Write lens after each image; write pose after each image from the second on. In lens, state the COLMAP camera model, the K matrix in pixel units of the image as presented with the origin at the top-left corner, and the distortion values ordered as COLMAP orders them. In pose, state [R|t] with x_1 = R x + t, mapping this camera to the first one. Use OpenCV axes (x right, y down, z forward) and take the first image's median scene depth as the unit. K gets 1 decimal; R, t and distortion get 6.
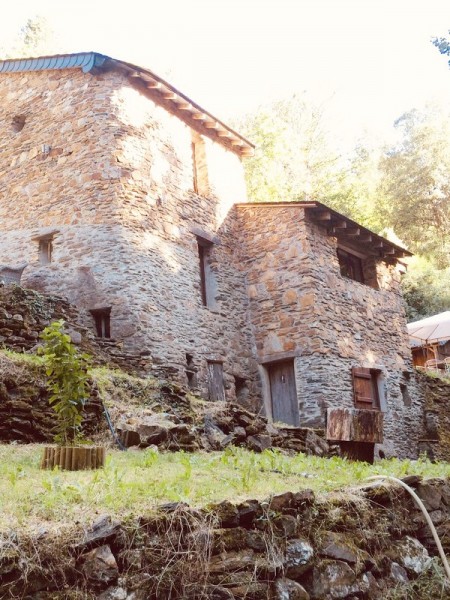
lens RADIAL K [[680.6, 0, 180.7], [0, 680.6, 299.5], [0, 0, 1]] dist [0.034985, 0.003528]
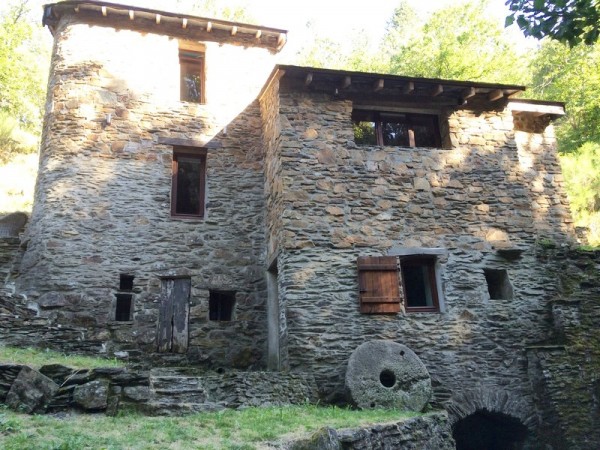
lens RADIAL K [[509.8, 0, 300.0], [0, 509.8, 225.0], [0, 0, 1]] dist [0.060585, -0.090796]
pose [[0.799561, -0.182296, -0.572251, 0.537686], [0.172975, 0.982346, -0.071251, 0.092907], [0.575137, -0.042015, 0.816977, 0.508449]]
